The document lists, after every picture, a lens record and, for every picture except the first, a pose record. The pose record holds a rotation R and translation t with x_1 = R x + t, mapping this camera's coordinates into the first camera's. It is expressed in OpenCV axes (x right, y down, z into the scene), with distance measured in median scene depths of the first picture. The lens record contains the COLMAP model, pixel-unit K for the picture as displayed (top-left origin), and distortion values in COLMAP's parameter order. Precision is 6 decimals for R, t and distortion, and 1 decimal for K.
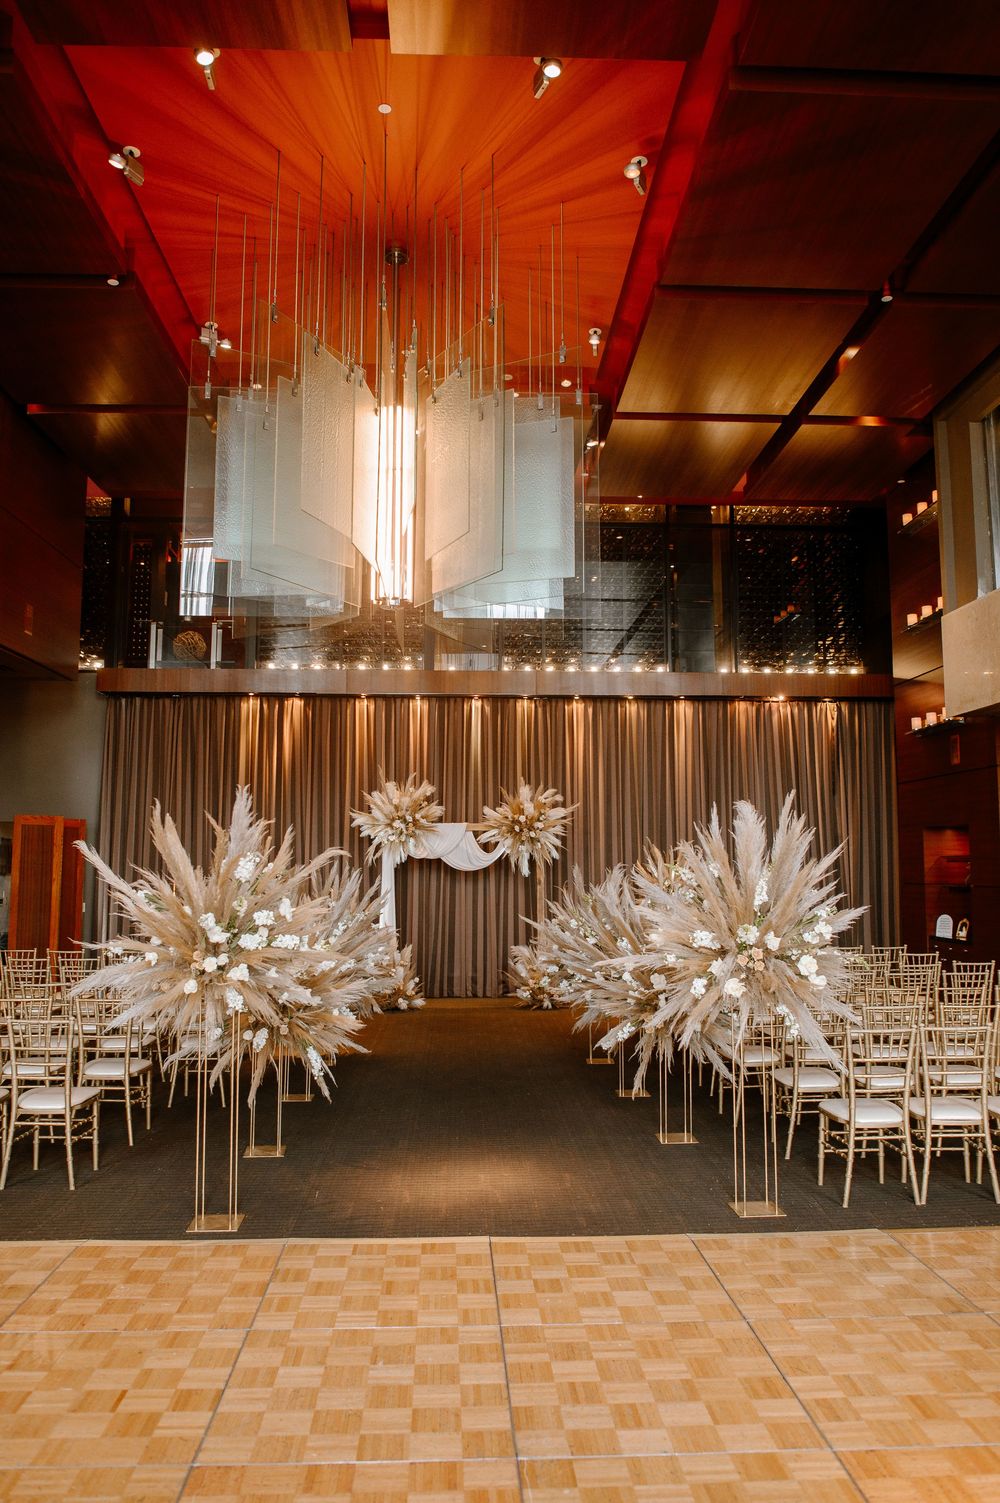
lens RADIAL K [[1078.6, 0, 514.6], [0, 1078.6, 758.3], [0, 0, 1]] dist [-0.046675, 0.031280]
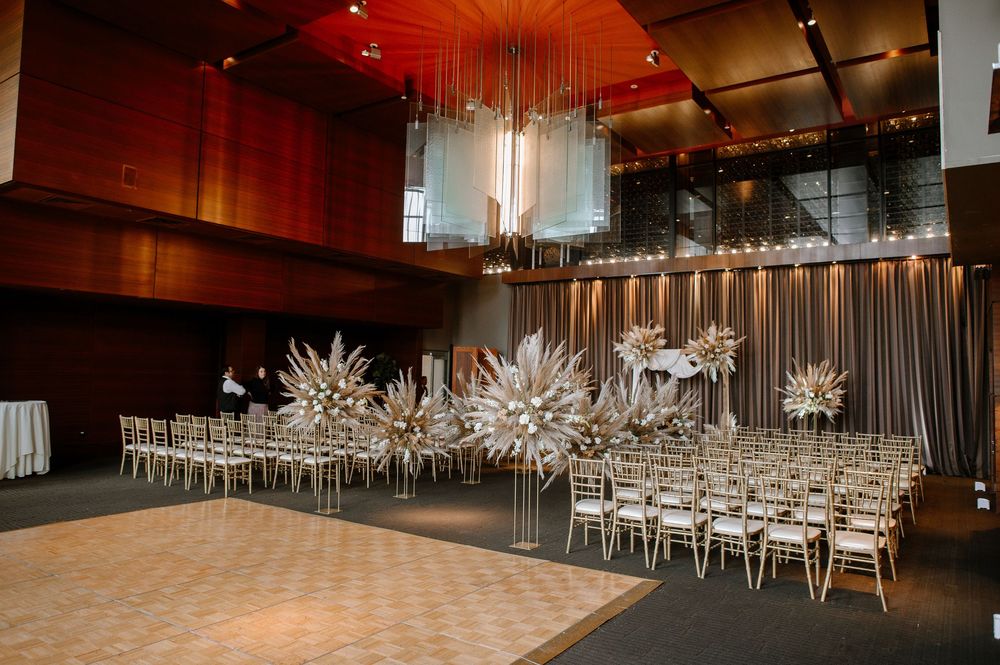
lens RADIAL K [[689.4, 0, 517.9], [0, 689.4, 325.5], [0, 0, 1]] dist [-0.011556, 0.002446]
pose [[0.810203, -0.024903, -0.585620, 0.374040], [0.037004, 0.999277, 0.008701, 0.004864], [0.584980, -0.028720, 0.810539, -0.001687]]
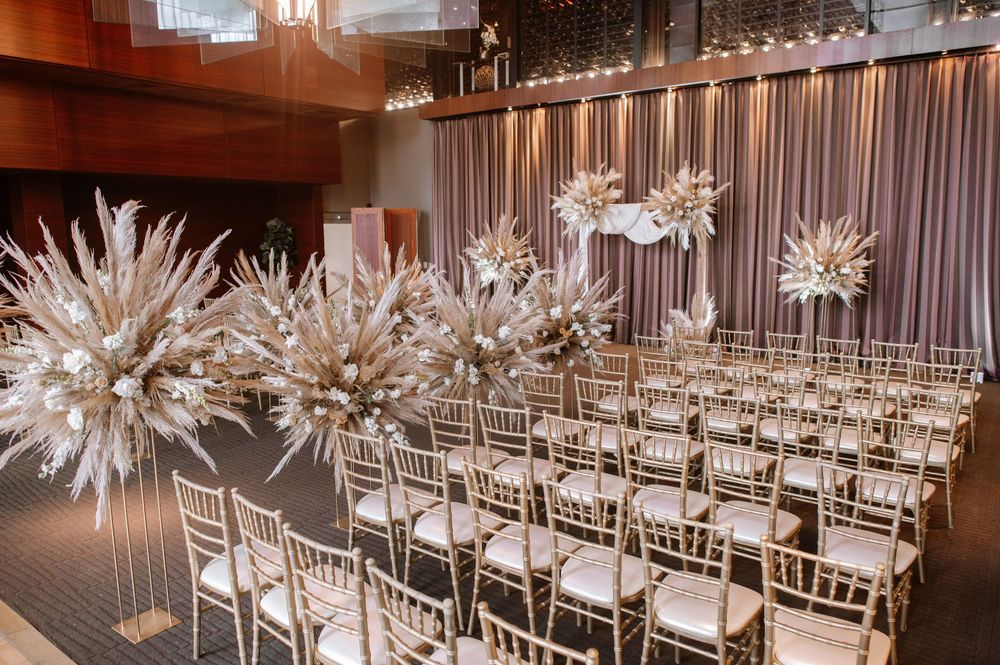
lens RADIAL K [[717.7, 0, 504.1], [0, 717.7, 327.2], [0, 0, 1]] dist [-0.046675, 0.031280]
pose [[0.767731, 0.083245, -0.635342, 0.343902], [0.071372, 0.974246, 0.213894, 0.014347], [0.636785, -0.209559, 0.742018, 0.305197]]
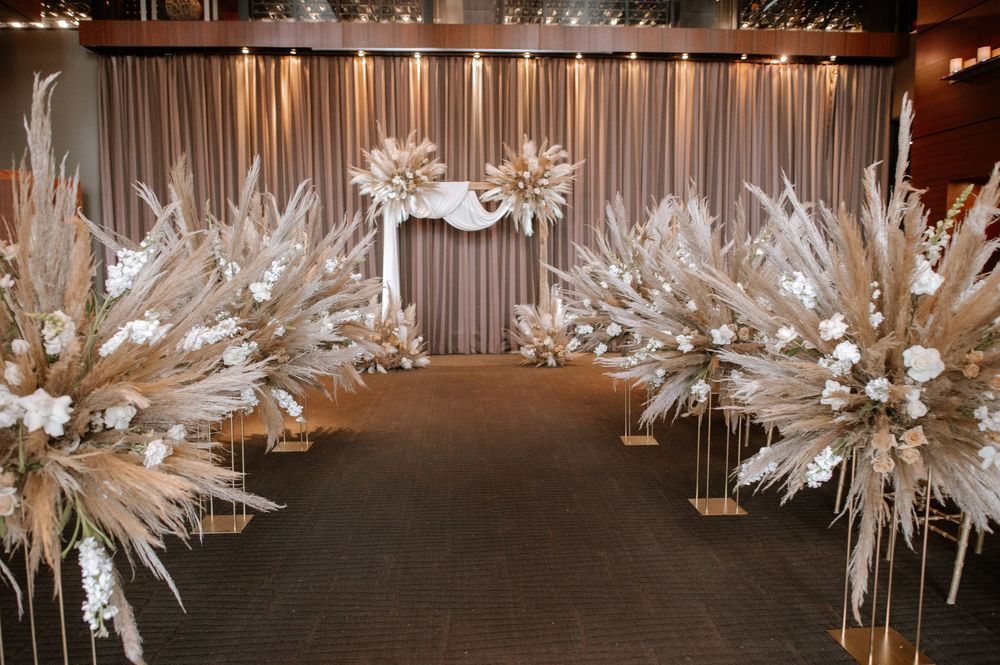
lens RADIAL K [[717.7, 0, 509.6], [0, 717.7, 336.2], [0, 0, 1]] dist [-0.046675, 0.031280]
pose [[0.999891, -0.004433, 0.014049, -0.017125], [0.001413, 0.978111, 0.208079, 0.062177], [-0.014664, -0.208036, 0.978011, 0.331702]]
